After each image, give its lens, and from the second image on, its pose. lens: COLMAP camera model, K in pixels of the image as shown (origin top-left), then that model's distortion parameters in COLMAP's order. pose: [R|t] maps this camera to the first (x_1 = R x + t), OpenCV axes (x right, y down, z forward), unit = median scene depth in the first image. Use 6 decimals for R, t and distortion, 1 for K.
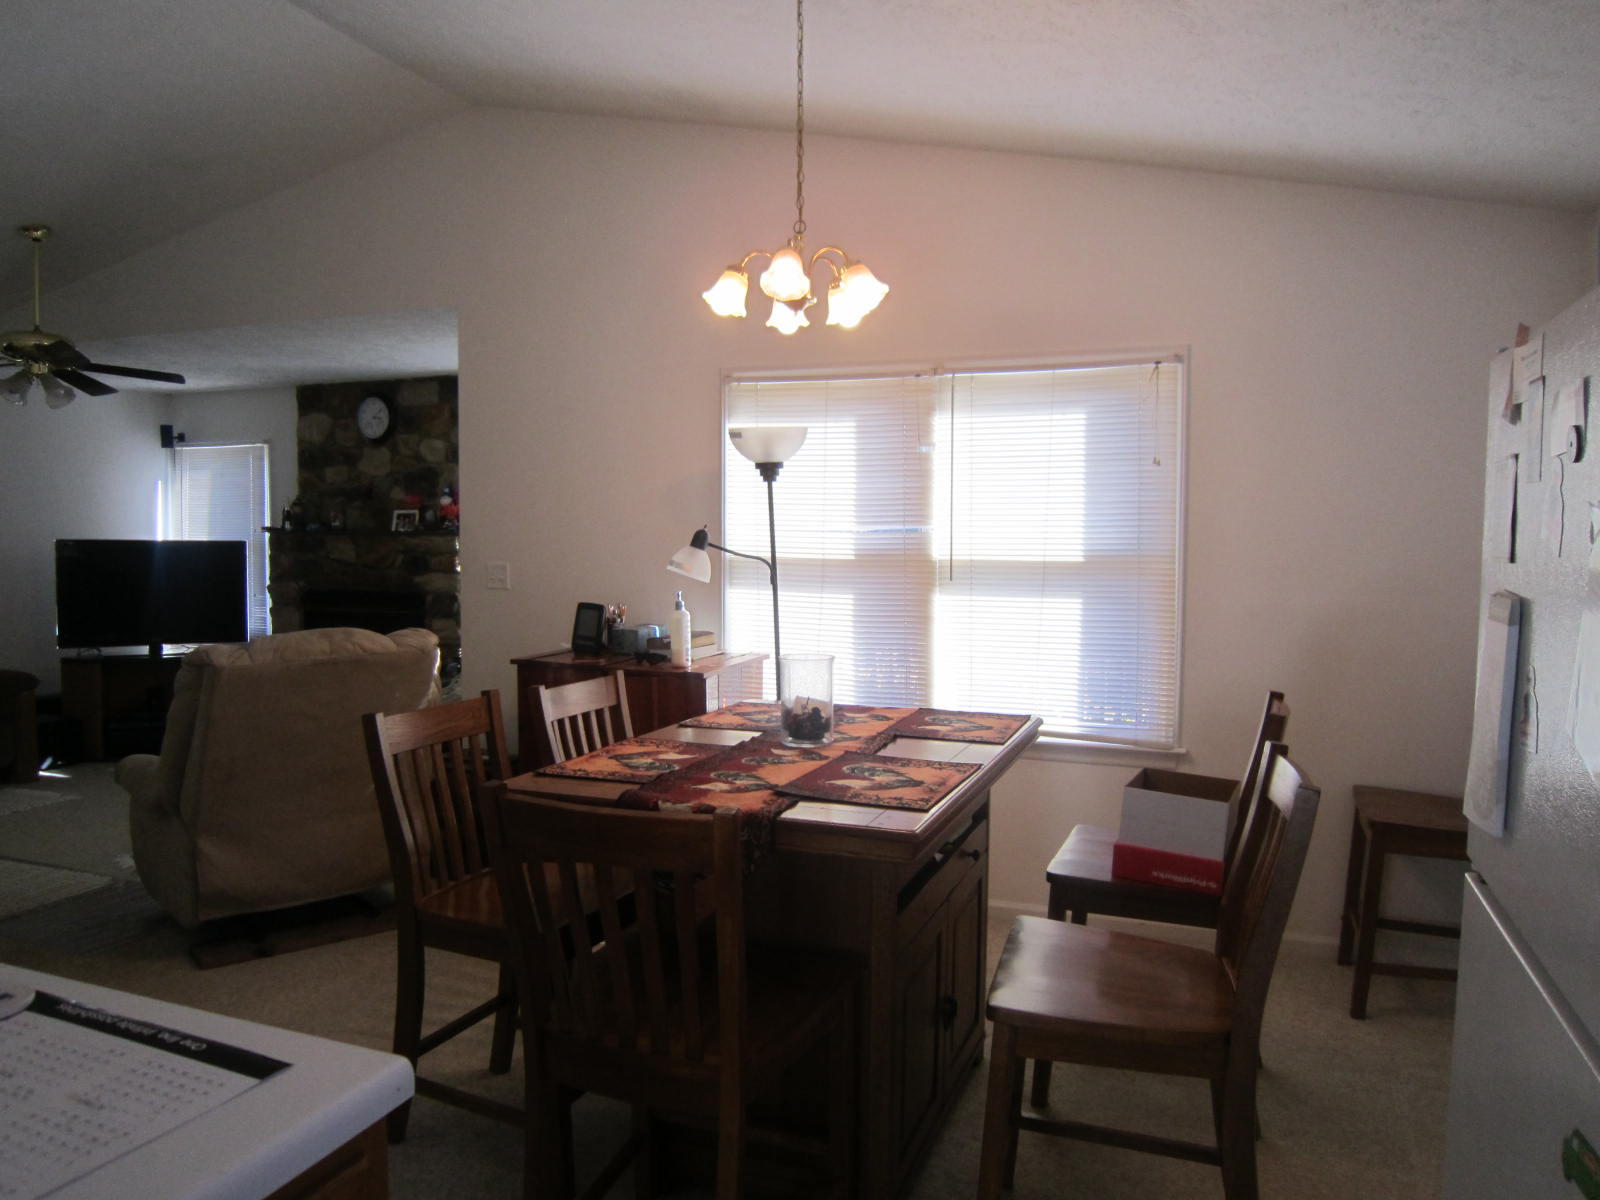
lens RADIAL K [[1139.5, 0, 800.0], [0, 1139.5, 600.0], [0, 0, 1]] dist [-0.054023, 0.003824]
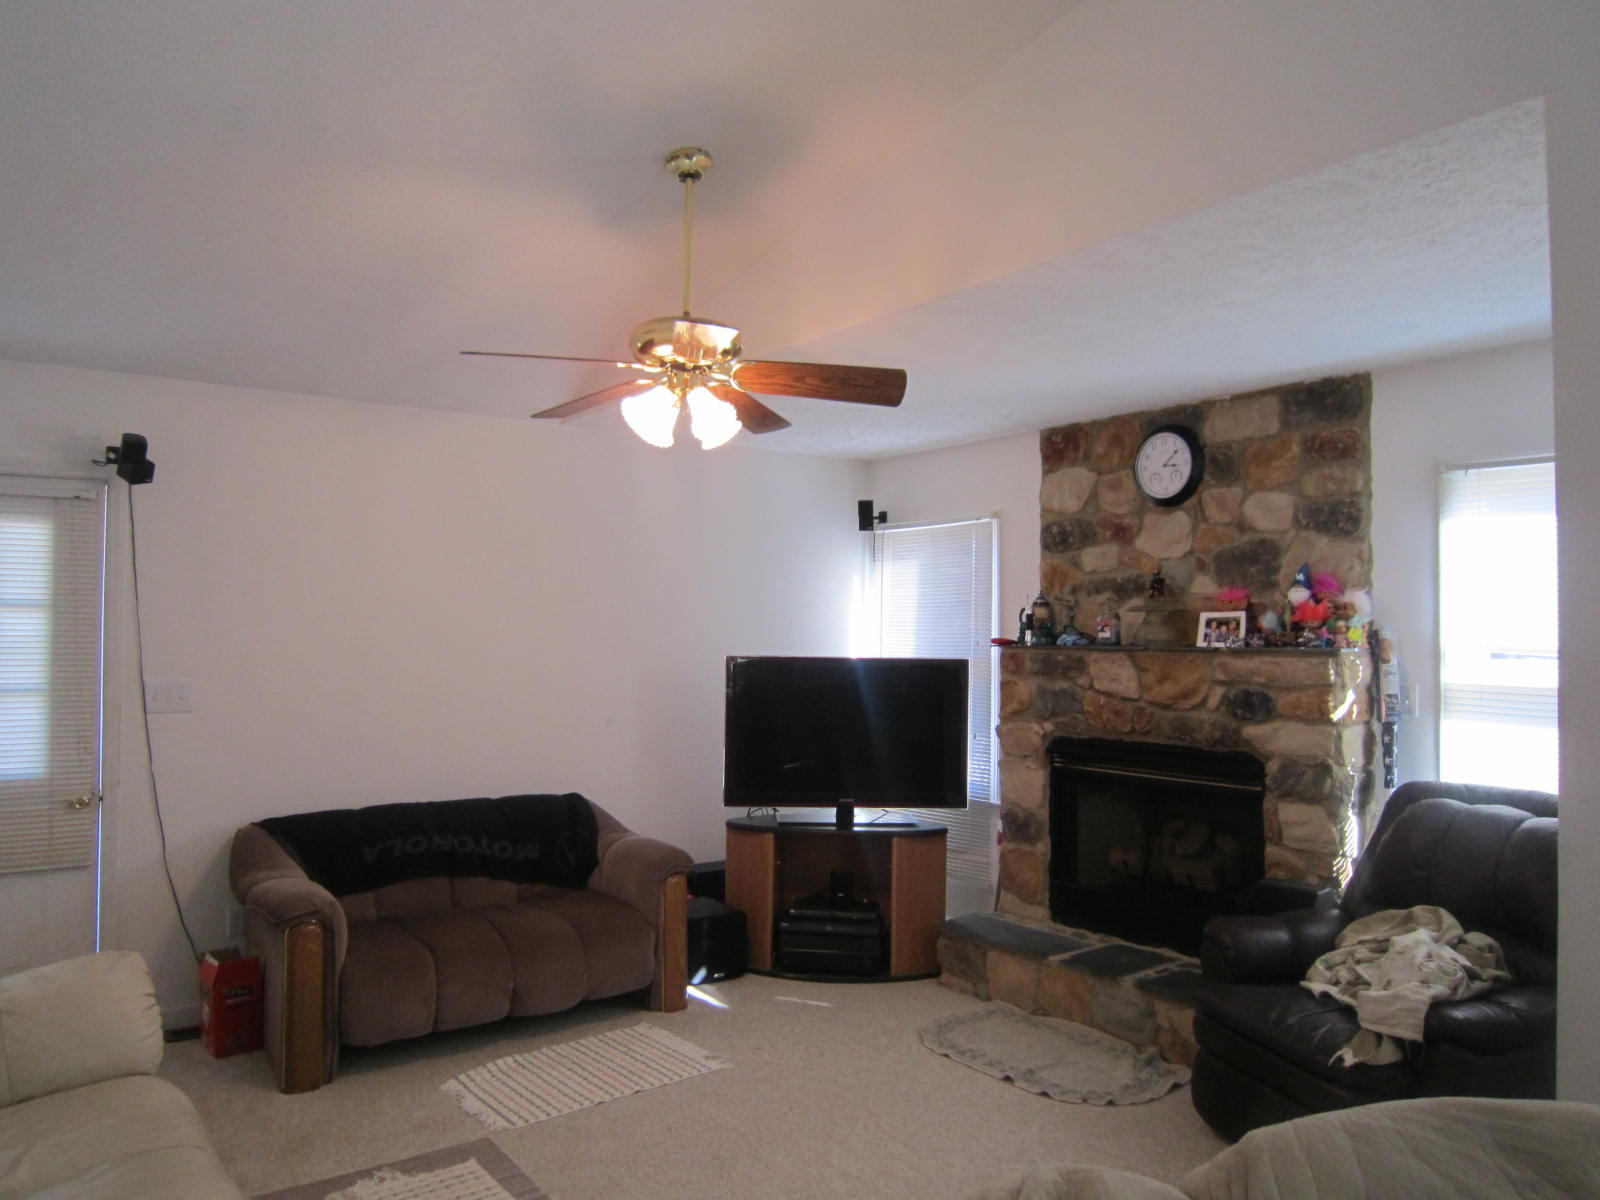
lens RADIAL K [[1139.5, 0, 800.0], [0, 1139.5, 600.0], [0, 0, 1]] dist [-0.054023, 0.003824]
pose [[0.844494, -0.016980, -0.535295, -0.217523], [-0.030639, 0.996329, -0.079941, -0.031160], [0.534687, 0.083910, 0.840874, 0.377689]]
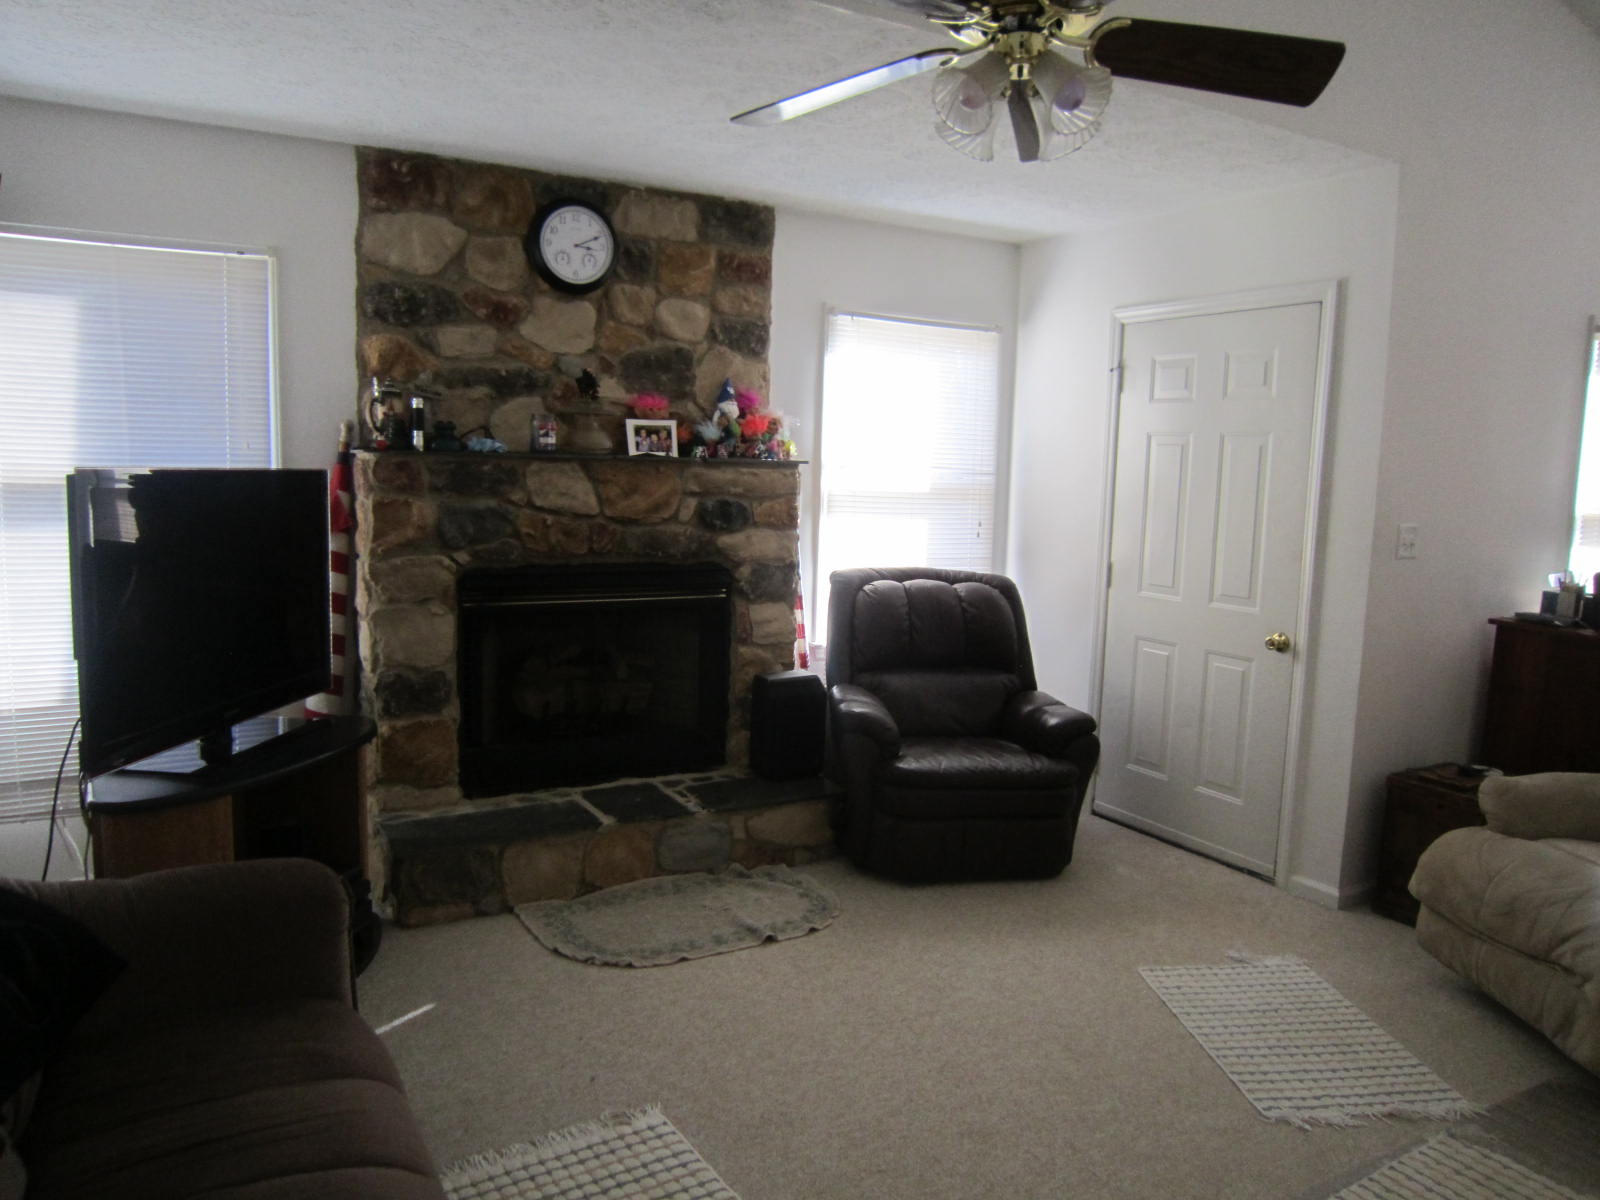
lens RADIAL K [[1139.5, 0, 800.0], [0, 1139.5, 600.0], [0, 0, 1]] dist [-0.054023, 0.003824]
pose [[0.630050, -0.080690, 0.772351, -0.759486], [0.016983, 0.995781, 0.090179, -0.039539], [-0.776369, -0.043701, 0.628762, 0.579335]]
